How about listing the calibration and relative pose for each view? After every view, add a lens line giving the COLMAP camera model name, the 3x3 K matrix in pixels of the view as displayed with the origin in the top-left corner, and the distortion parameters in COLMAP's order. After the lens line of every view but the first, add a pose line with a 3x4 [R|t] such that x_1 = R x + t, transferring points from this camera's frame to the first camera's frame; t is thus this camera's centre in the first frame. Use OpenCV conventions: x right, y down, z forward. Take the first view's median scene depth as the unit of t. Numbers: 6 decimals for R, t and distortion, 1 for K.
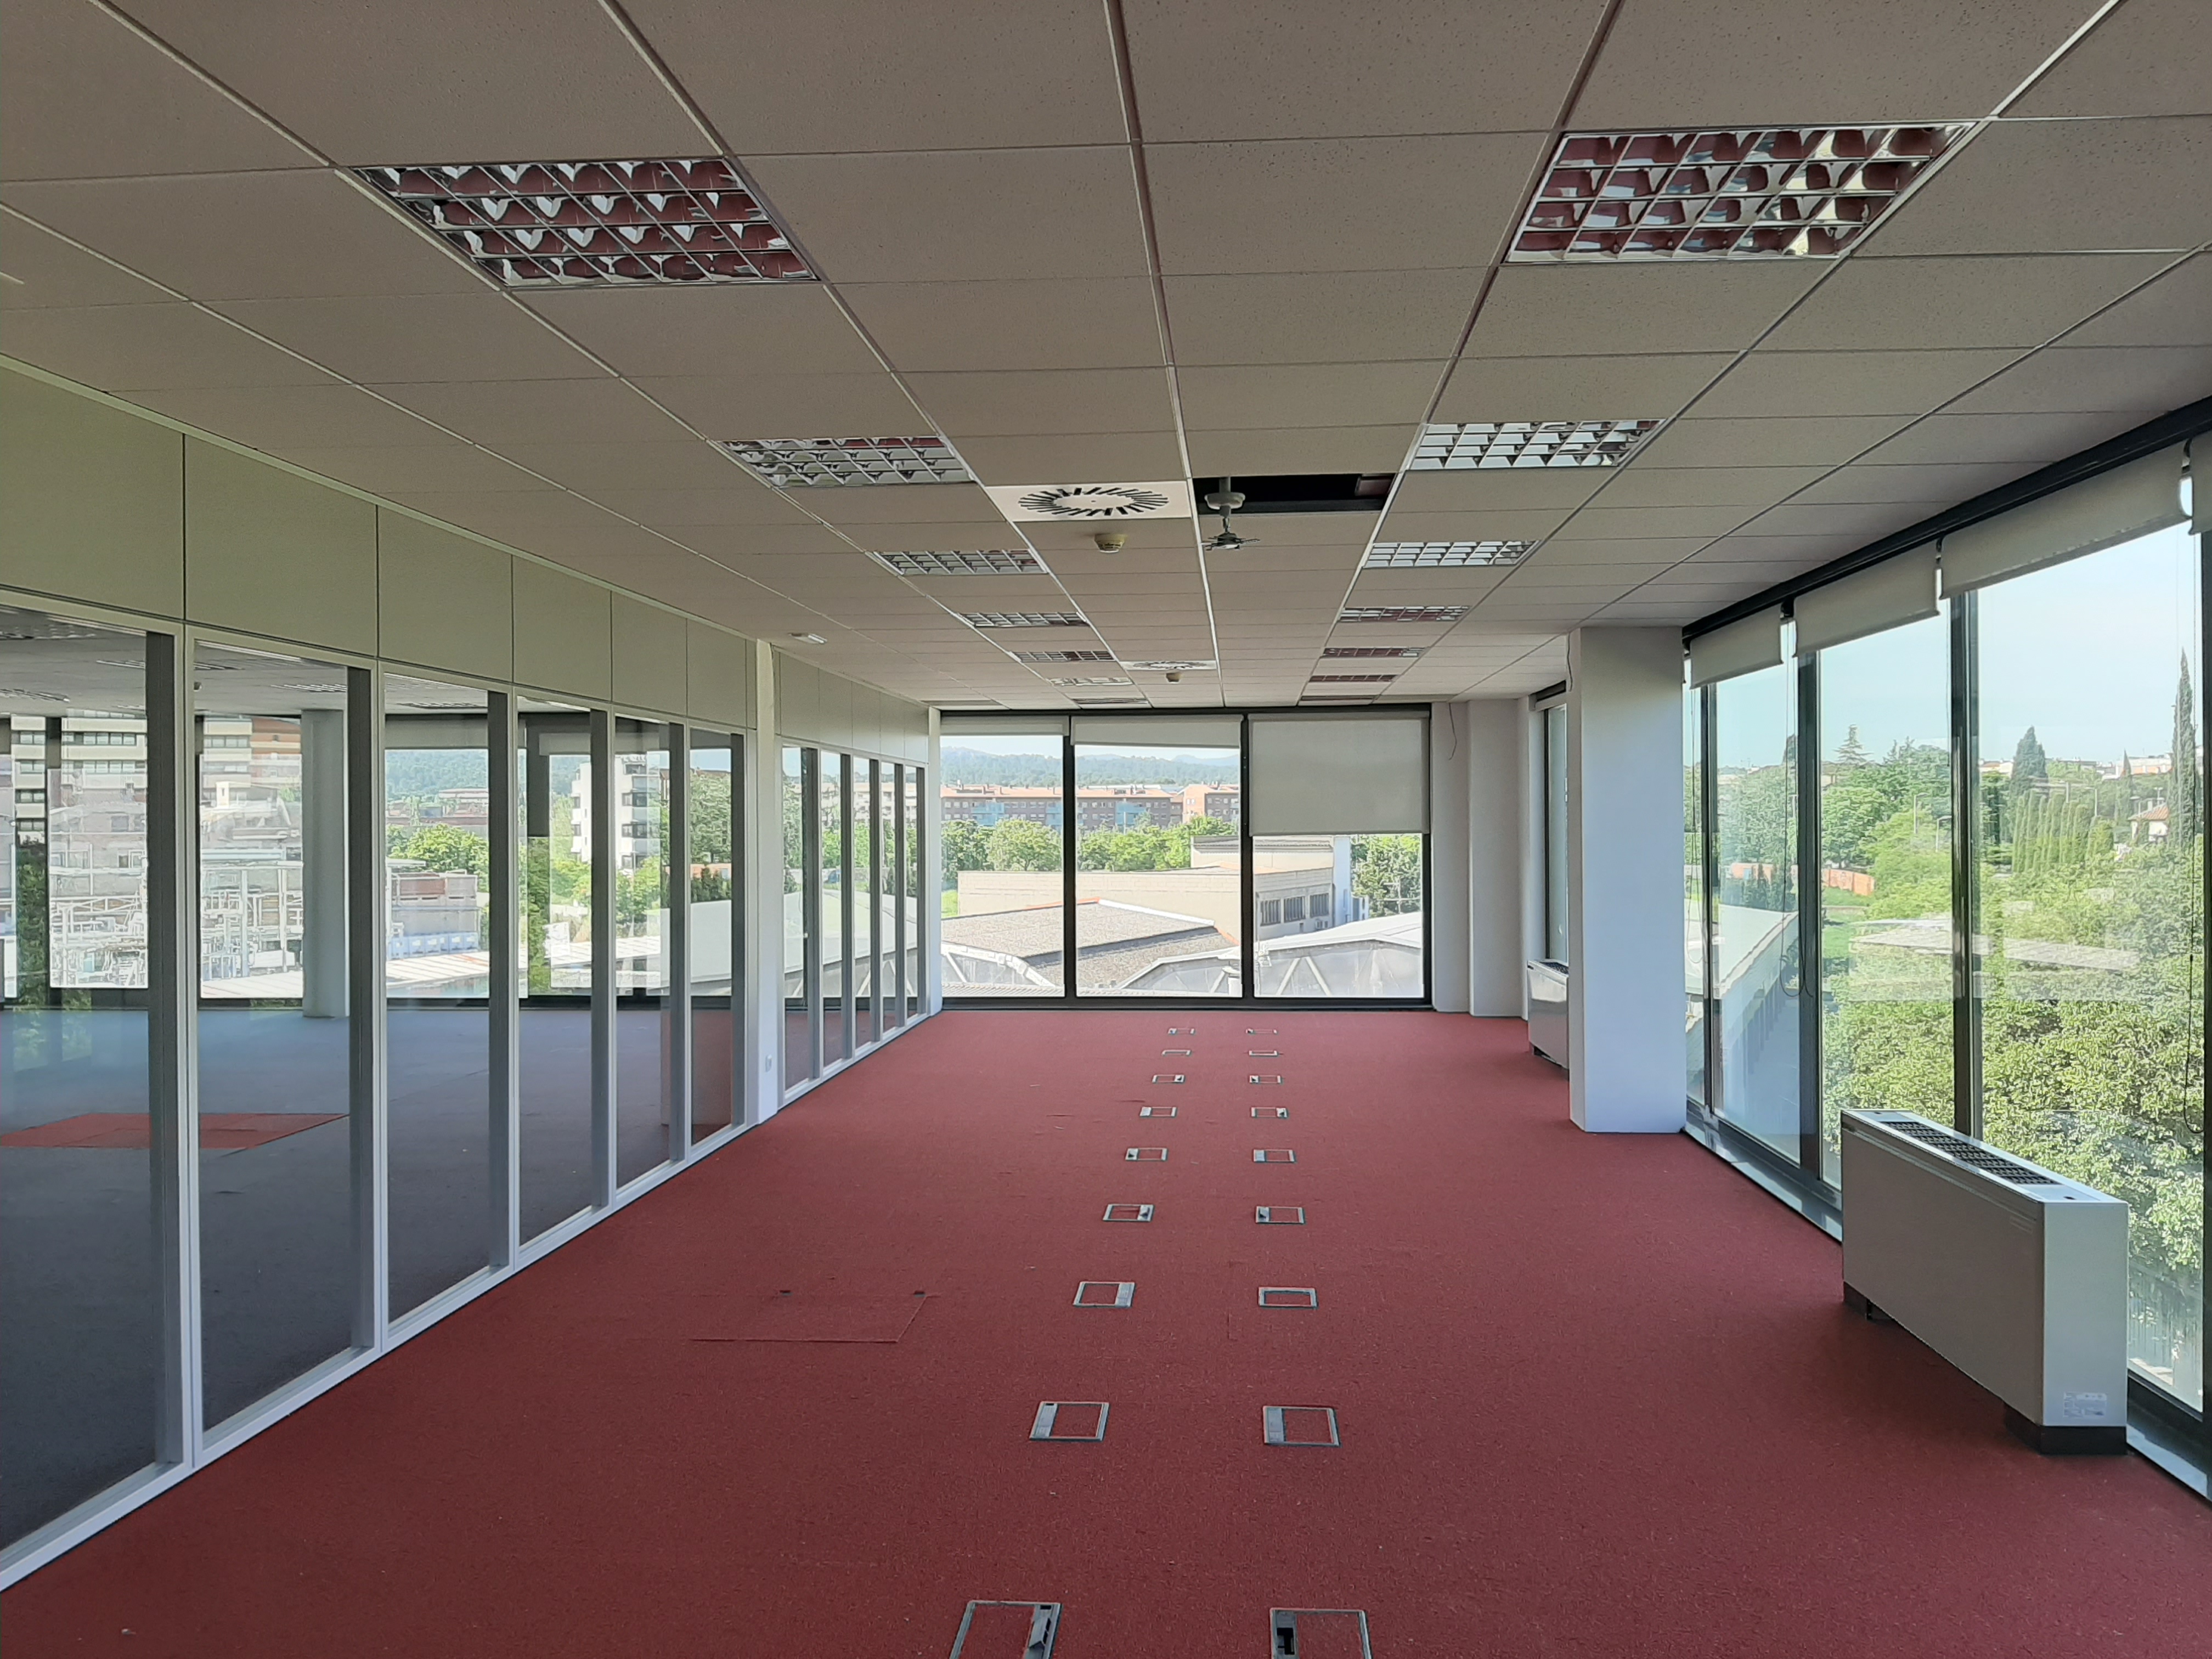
lens RADIAL K [[1678.2, 0, 1096.3], [0, 1678.2, 822.0], [0, 0, 1]] dist [-0.006528, -0.022570]
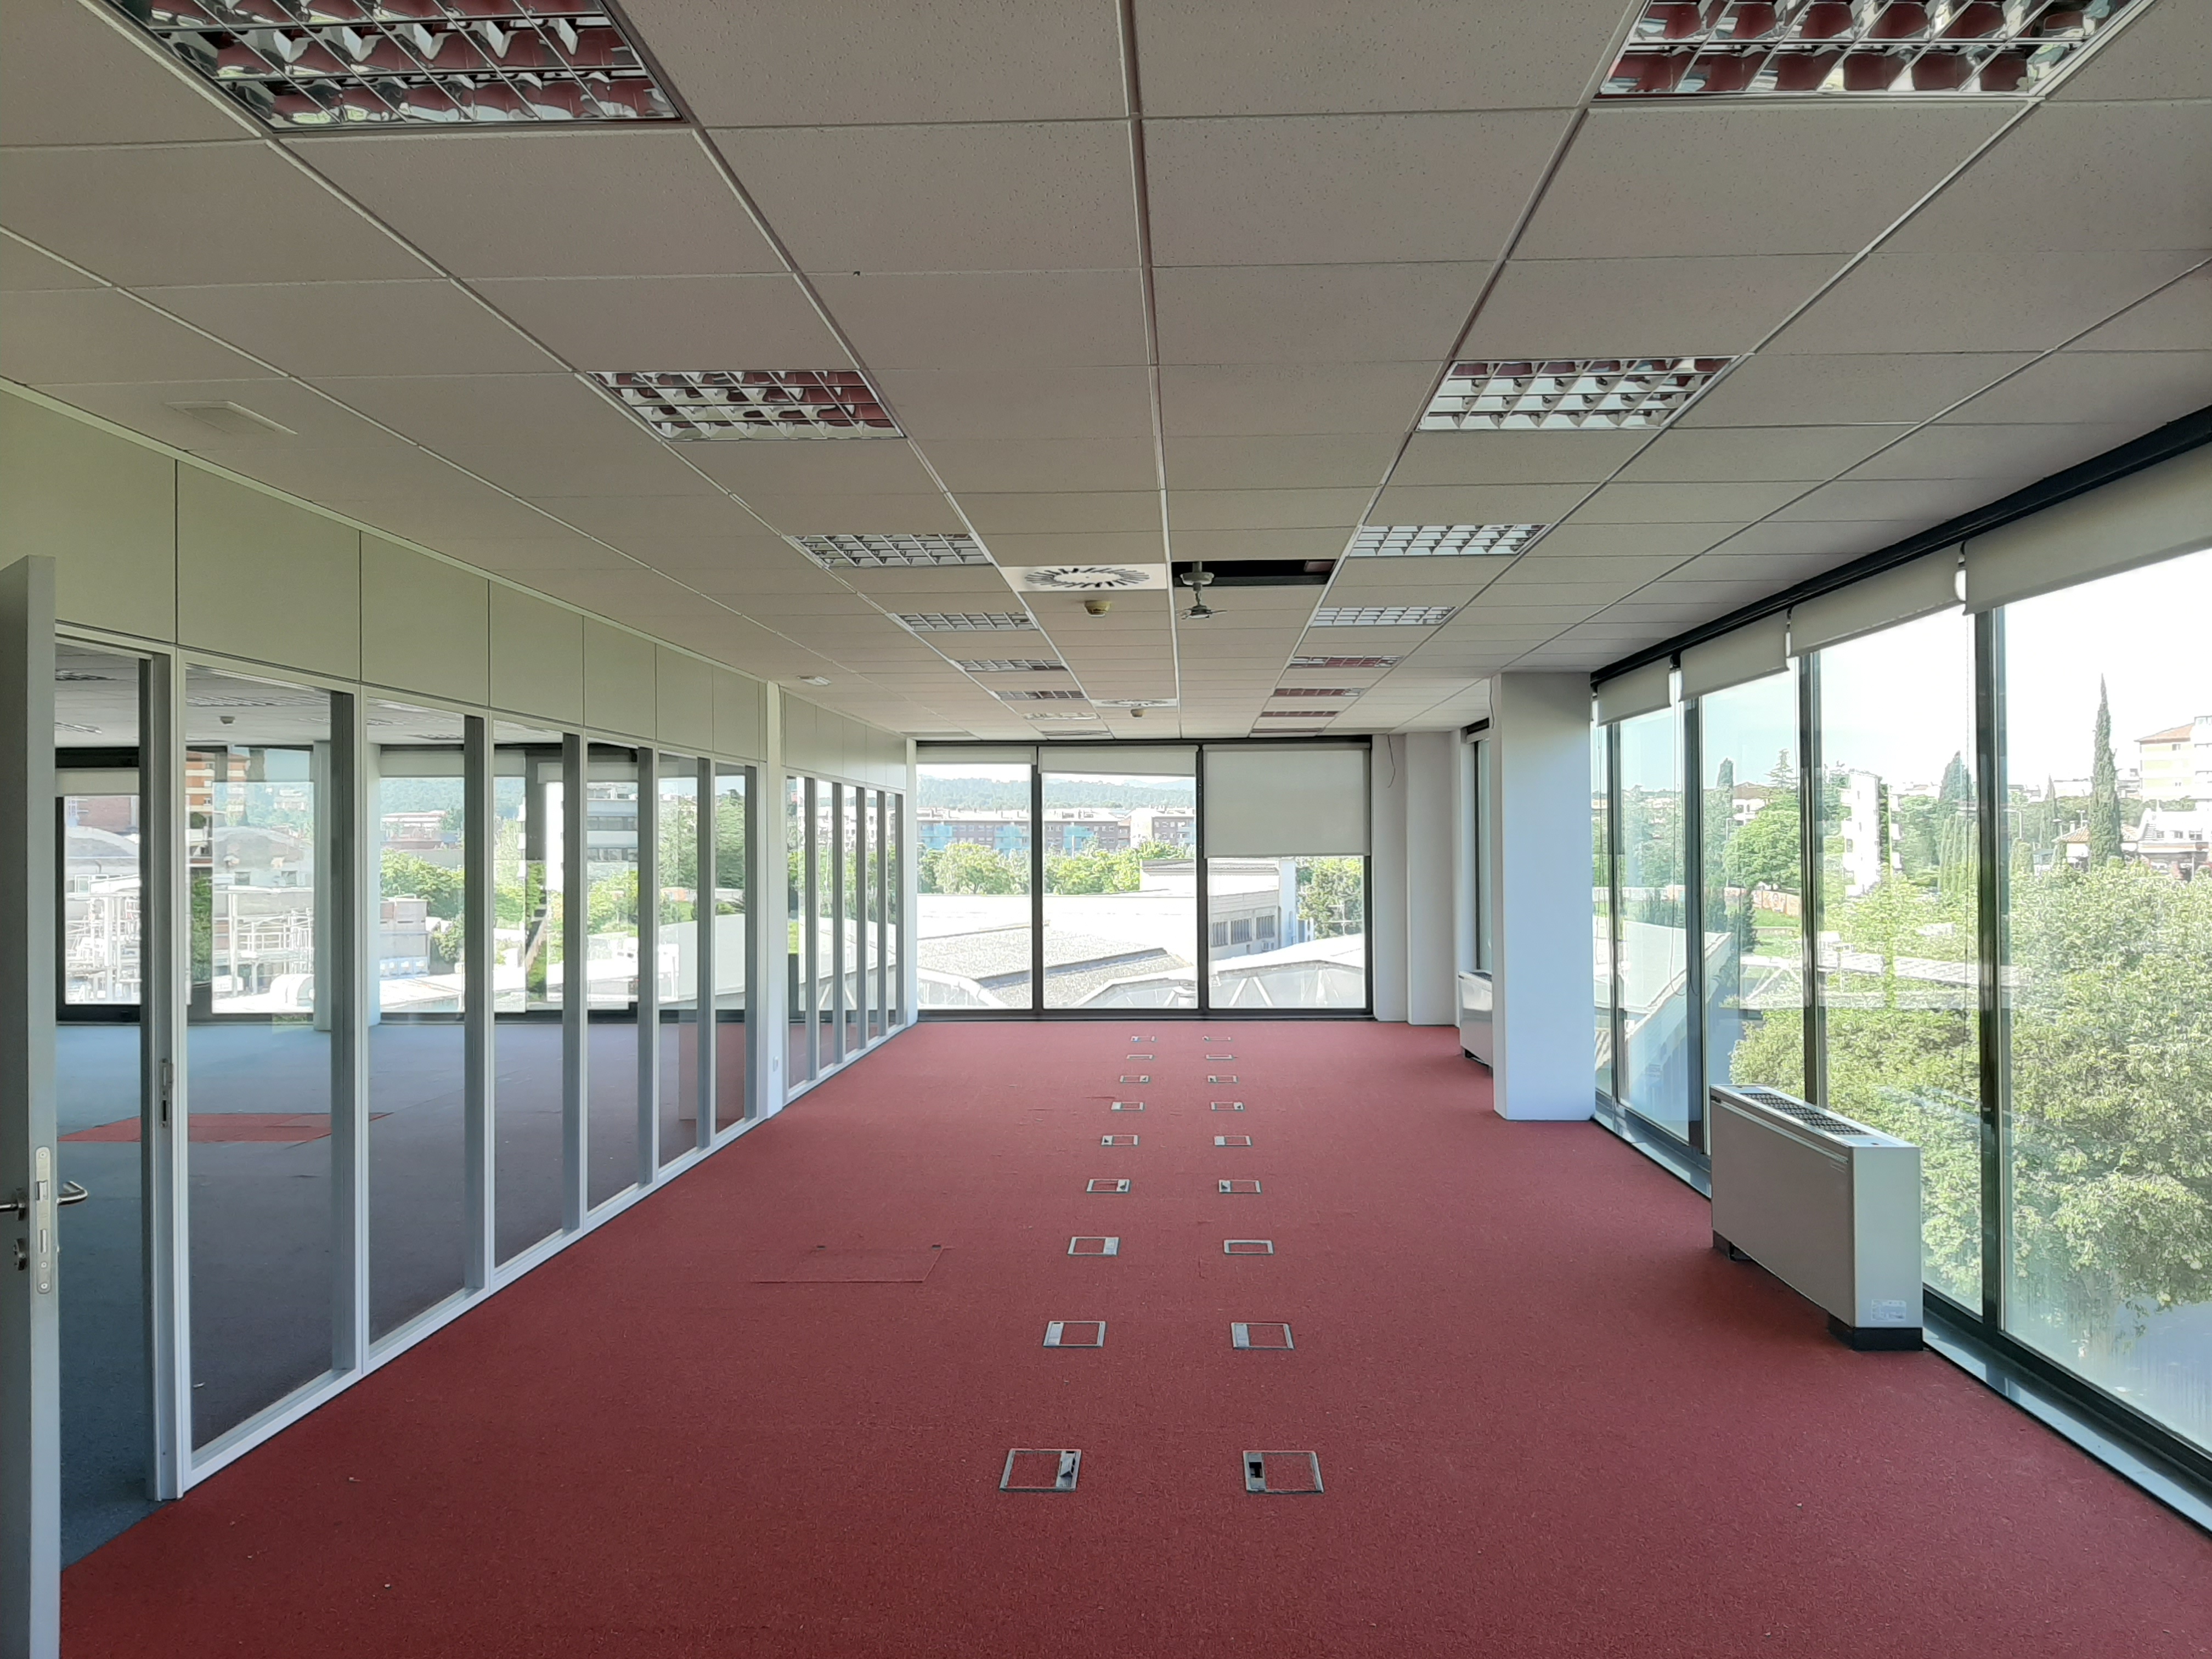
lens RADIAL K [[1678.2, 0, 1110.0], [0, 1678.2, 836.4], [0, 0, 1]] dist [-0.006528, -0.022570]
pose [[0.999181, -0.001260, 0.040442, -0.020210], [0.001492, 0.999983, -0.005713, 0.000503], [-0.040434, 0.005769, 0.999166, -0.116650]]
